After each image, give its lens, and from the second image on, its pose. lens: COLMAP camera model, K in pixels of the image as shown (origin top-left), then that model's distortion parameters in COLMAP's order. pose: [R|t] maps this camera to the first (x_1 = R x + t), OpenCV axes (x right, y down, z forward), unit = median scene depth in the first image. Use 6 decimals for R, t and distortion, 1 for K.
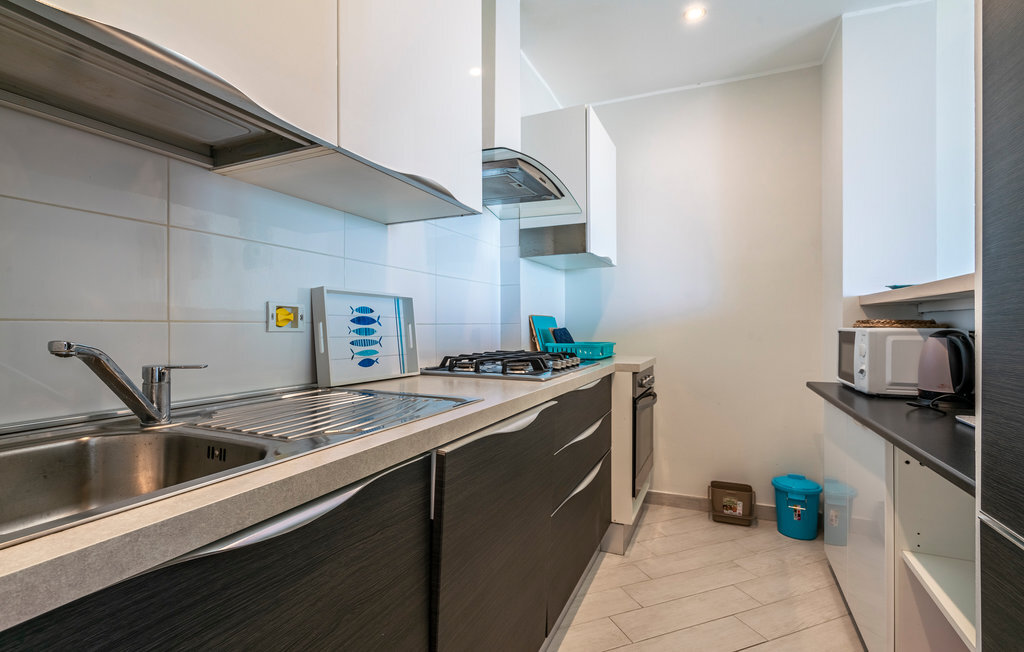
lens RADIAL K [[460.0, 0, 512.5], [0, 460.0, 324.4], [0, 0, 1]] dist [-0.003685, 0.002617]
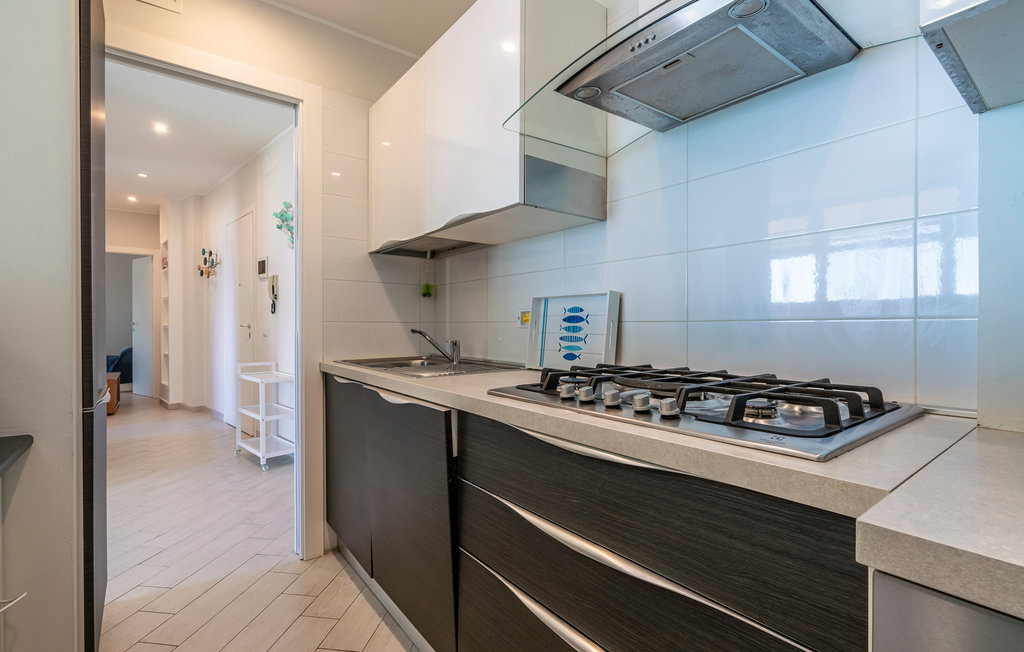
lens RADIAL K [[460.0, 0, 510.2], [0, 460.0, 326.2], [0, 0, 1]] dist [-0.003685, 0.002617]
pose [[-0.469533, 0.004135, -0.882905, 0.734796], [0.004649, 0.999987, 0.002211, 0.005307], [0.882903, -0.003066, -0.469546, 1.373971]]
